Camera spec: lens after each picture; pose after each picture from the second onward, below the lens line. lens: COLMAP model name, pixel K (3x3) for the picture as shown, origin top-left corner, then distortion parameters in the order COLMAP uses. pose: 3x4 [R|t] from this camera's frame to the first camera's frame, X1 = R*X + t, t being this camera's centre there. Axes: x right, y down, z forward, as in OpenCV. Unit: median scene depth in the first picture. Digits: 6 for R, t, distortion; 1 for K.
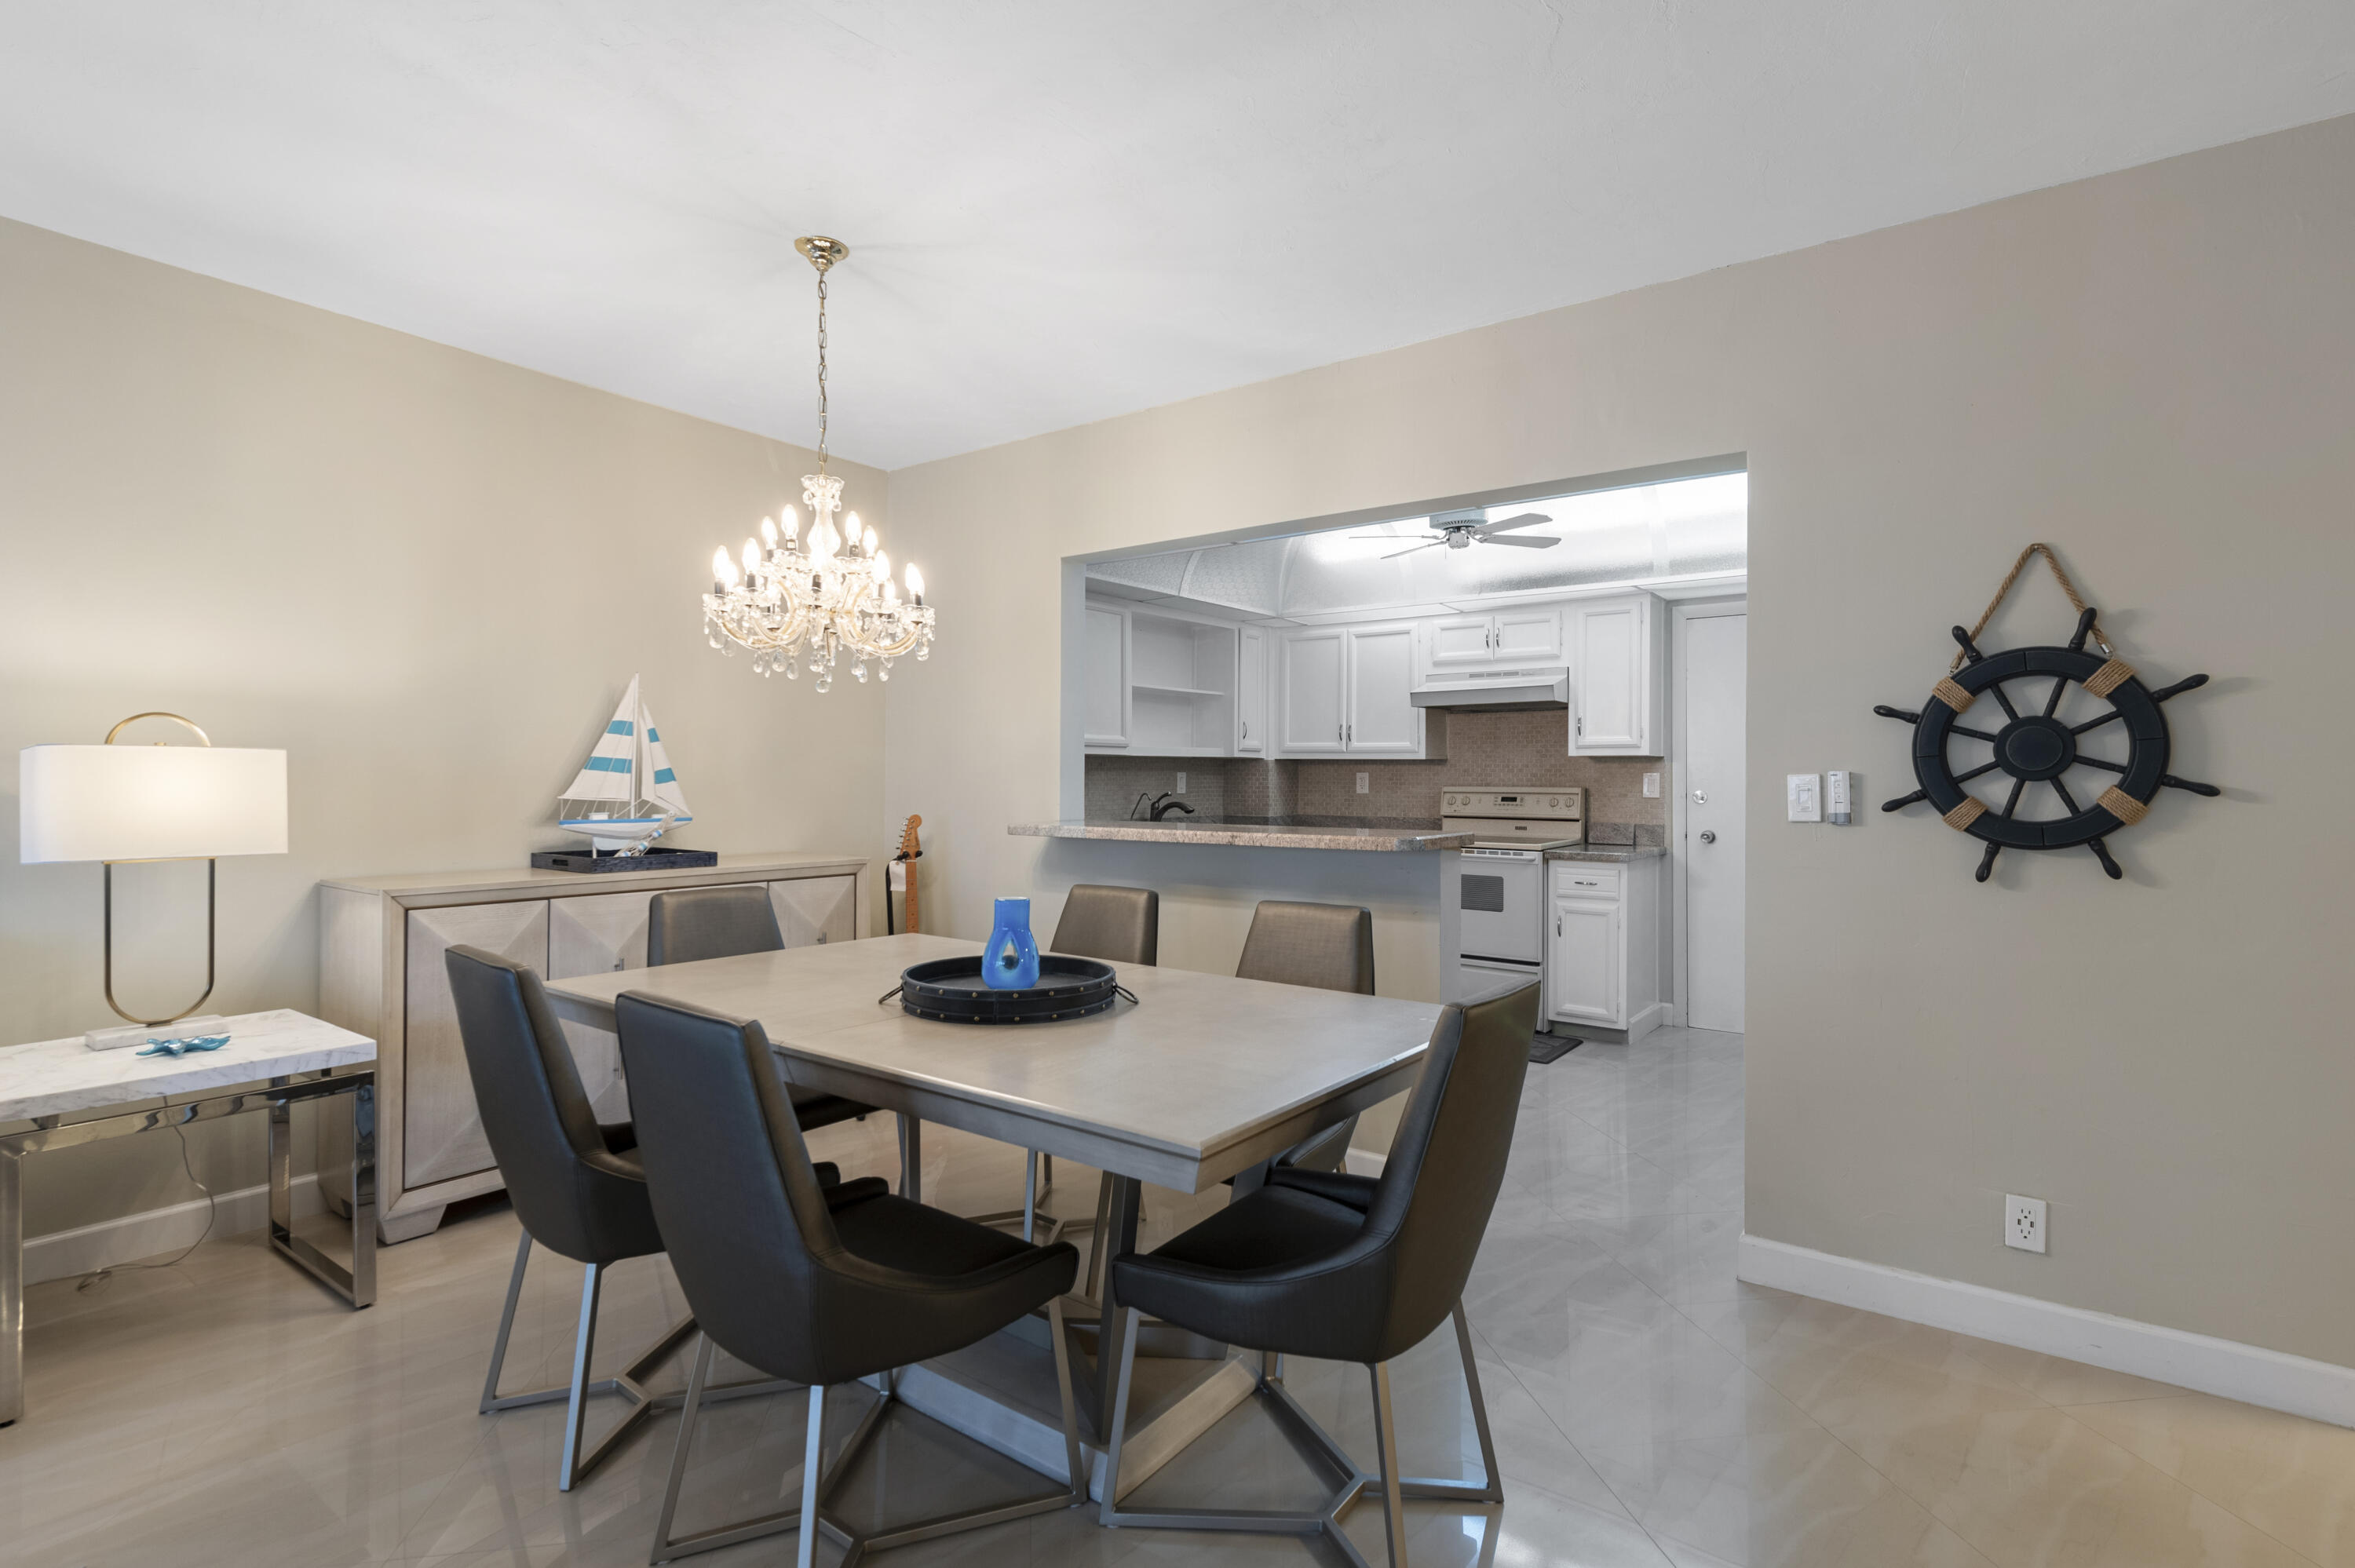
lens RADIAL K [[1121.5, 0, 1181.0], [0, 1121.5, 784.4], [0, 0, 1]] dist [0.015842, -0.005597]
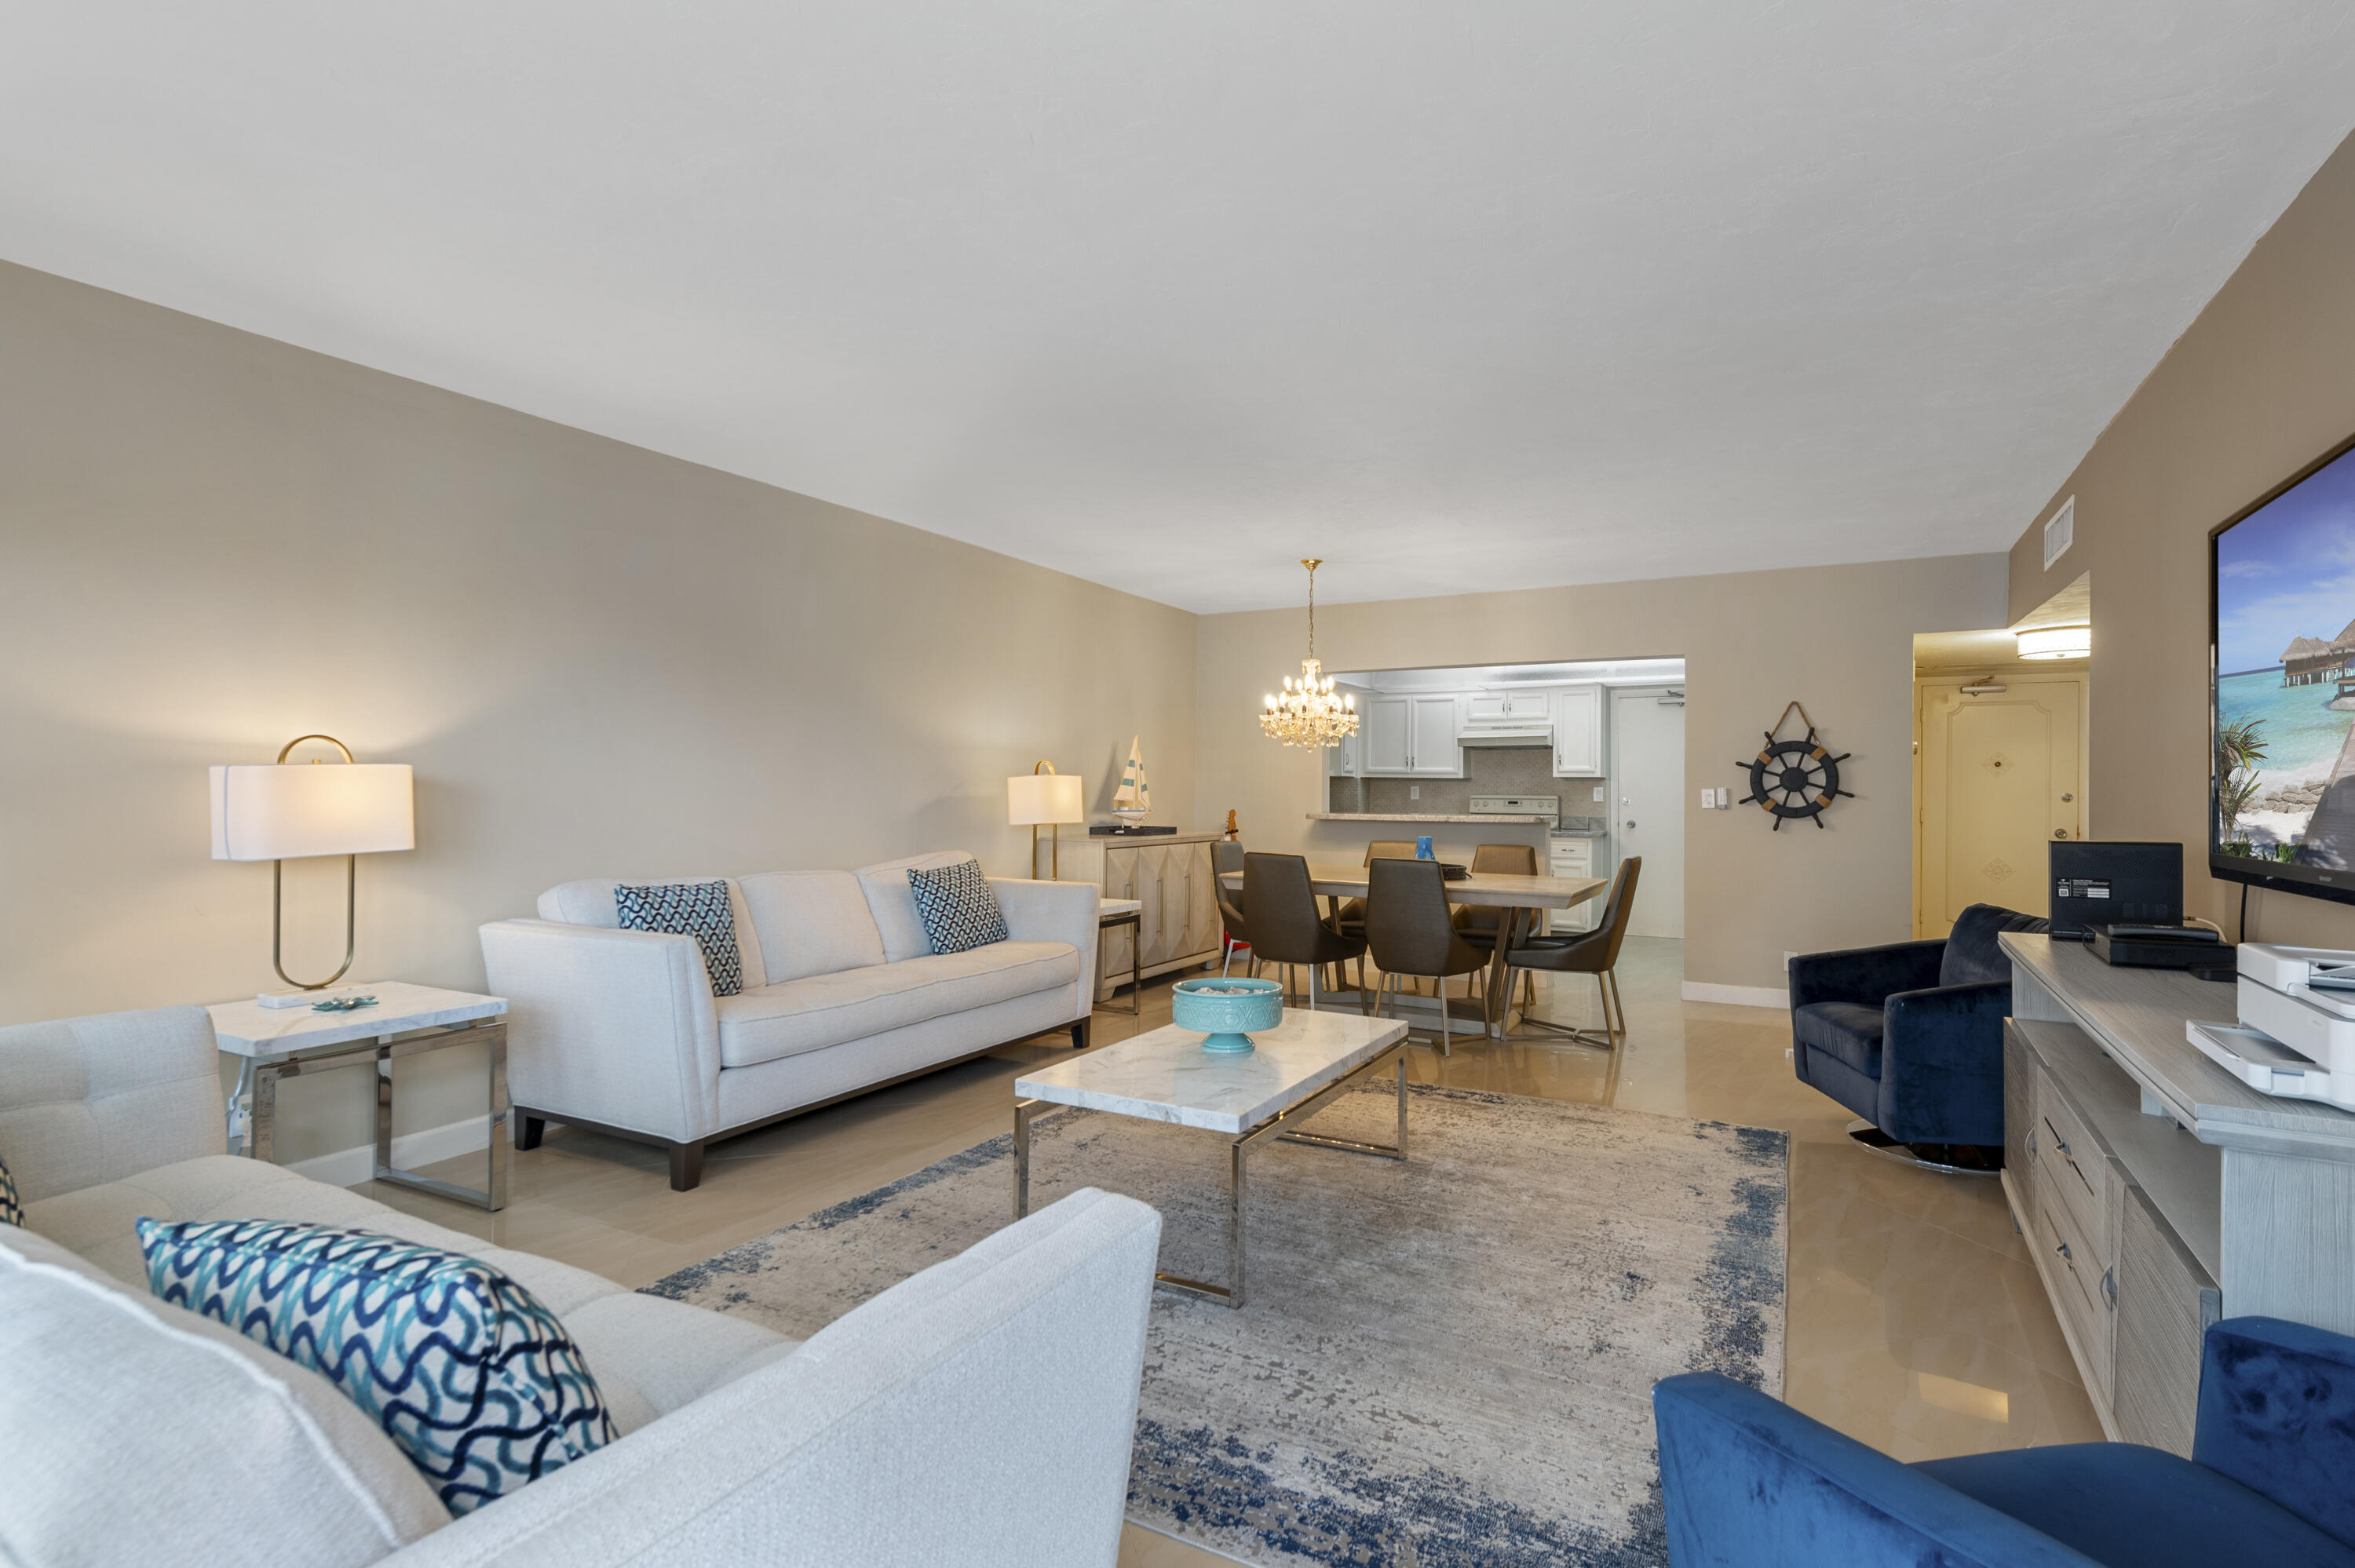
lens RADIAL K [[1121.5, 0, 1180.2], [0, 1121.5, 786.2], [0, 0, 1]] dist [0.015842, -0.005597]
pose [[0.991609, 0.002776, 0.129242, -0.634066], [-0.001765, 0.999967, -0.007935, 0.004712], [-0.129260, 0.007641, 0.991581, -0.898286]]
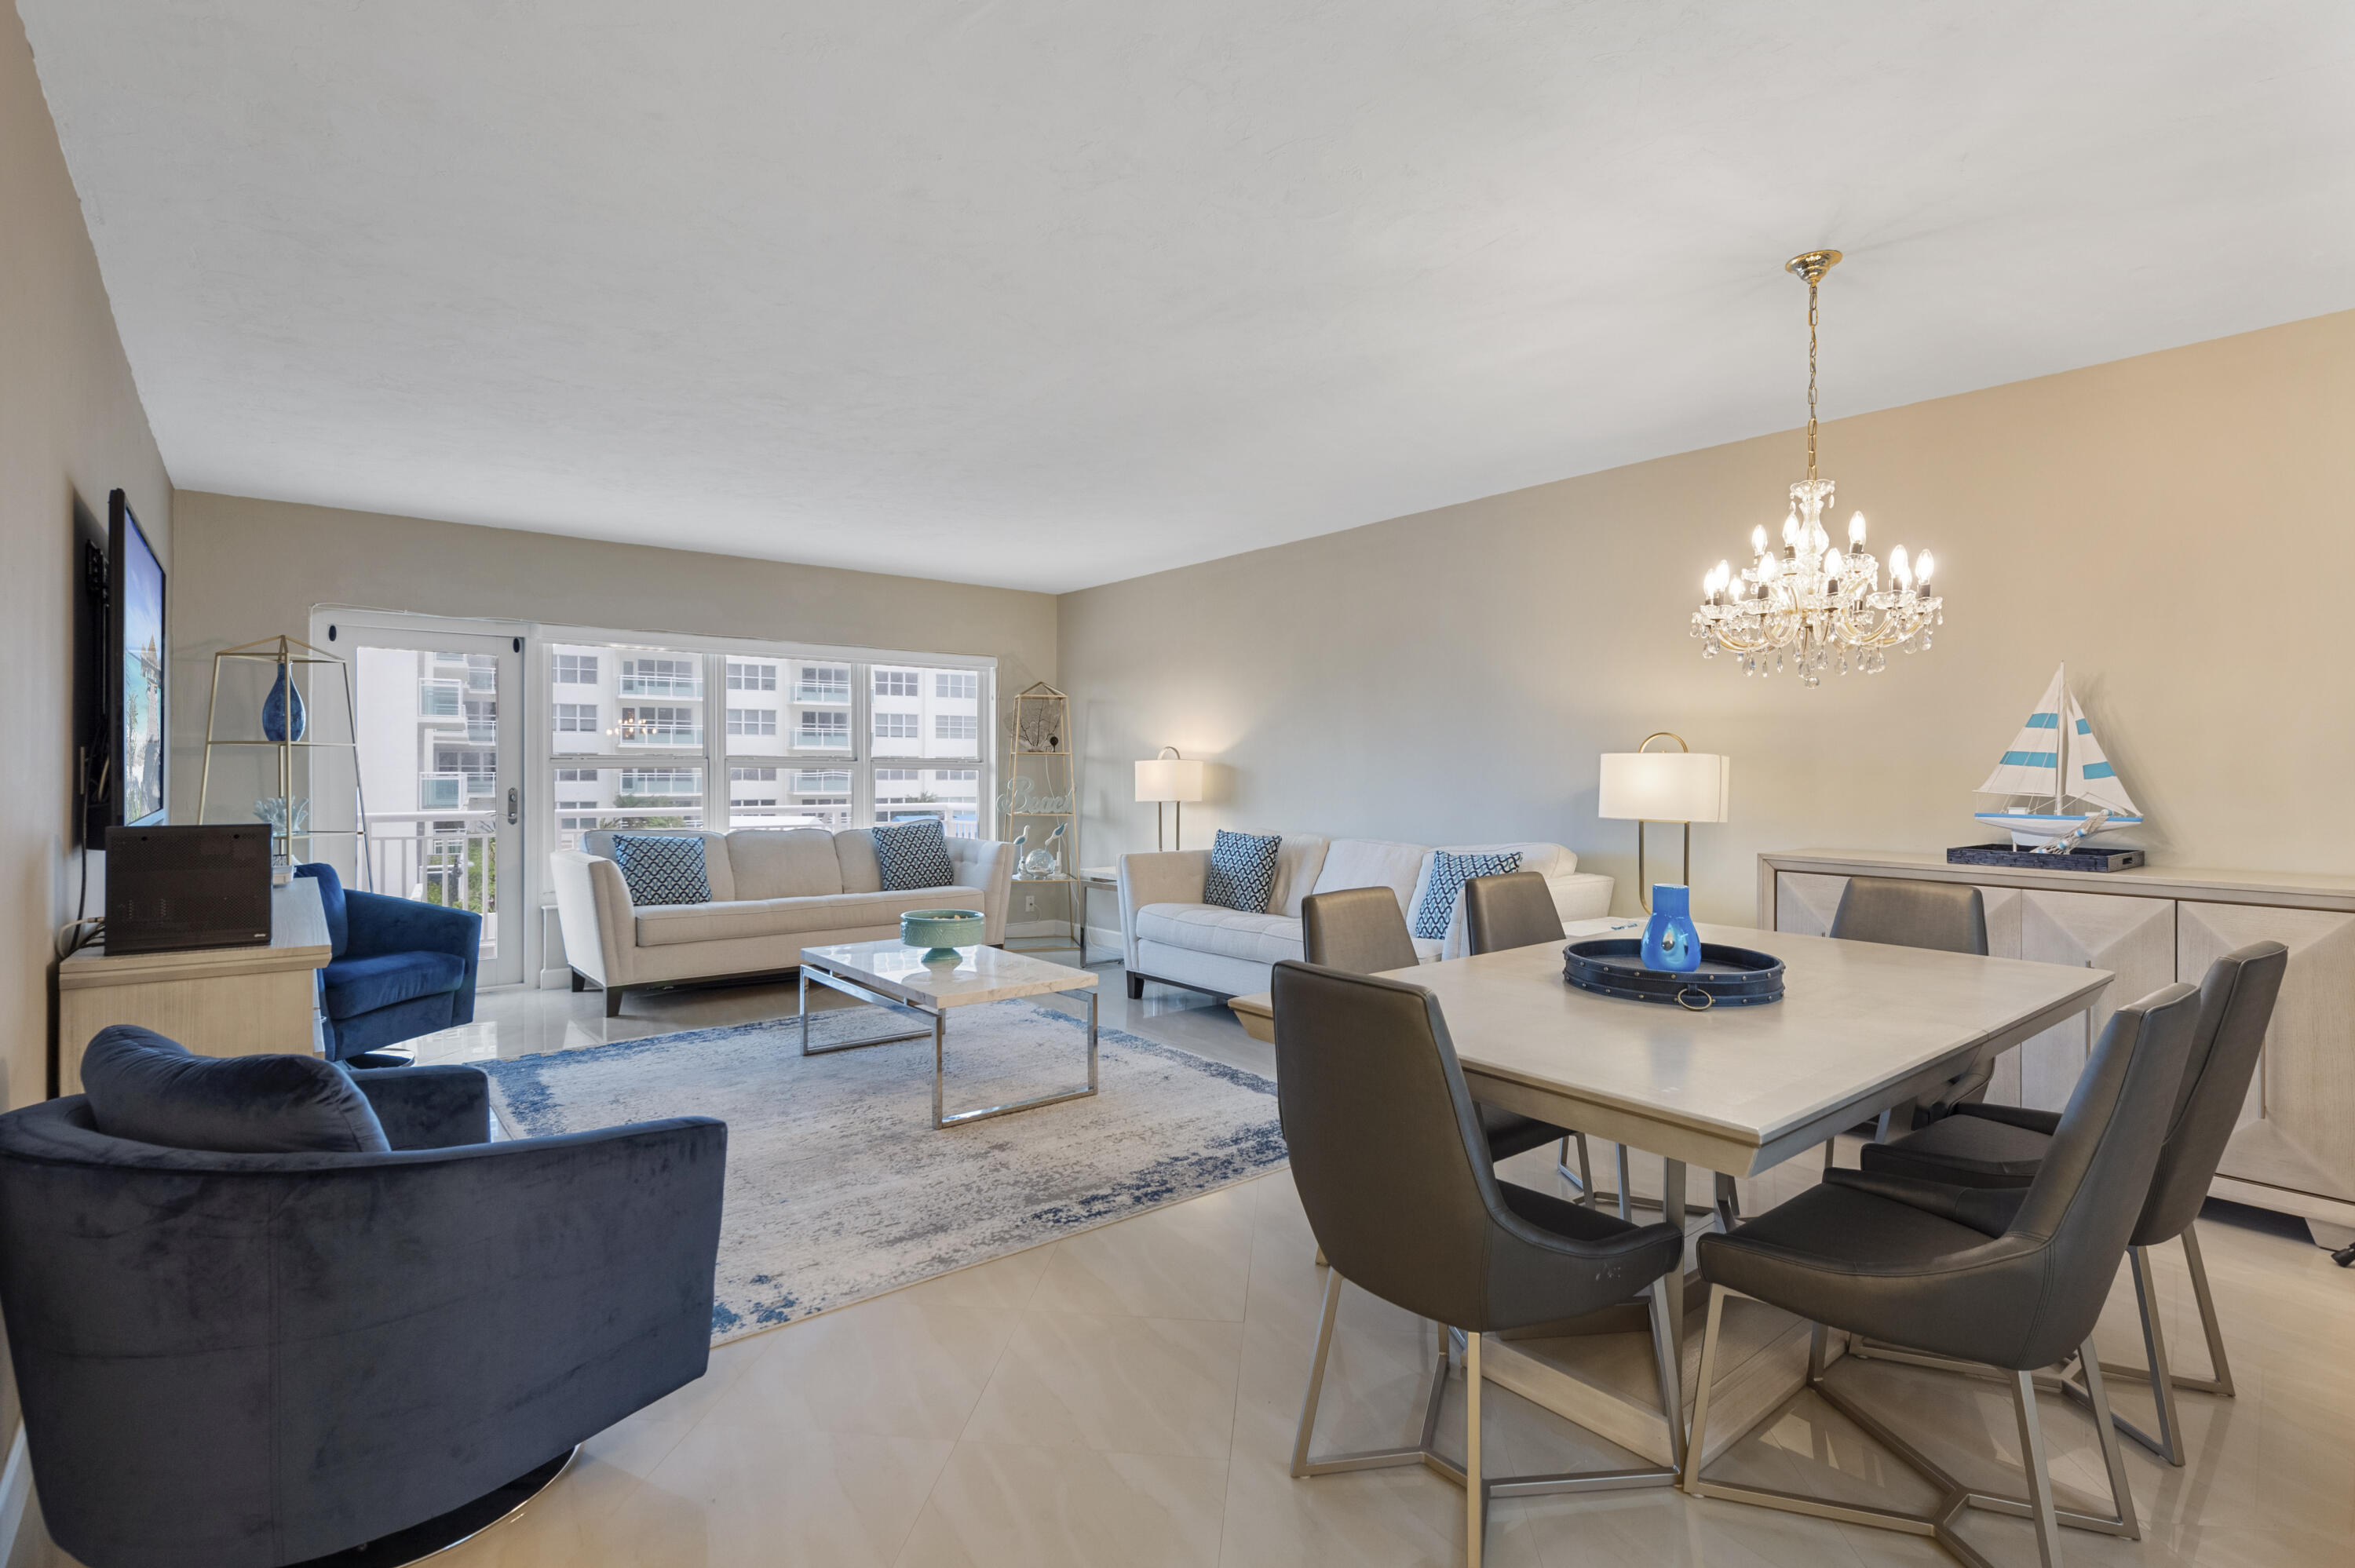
lens RADIAL K [[1121.5, 0, 1178.8], [0, 1121.5, 779.9], [0, 0, 1]] dist [0.015842, -0.005597]
pose [[-0.248599, 0.004377, -0.968597, 0.594520], [-0.010129, 0.999923, 0.007118, 0.001537], [0.968553, 0.011580, -0.248536, 0.498917]]
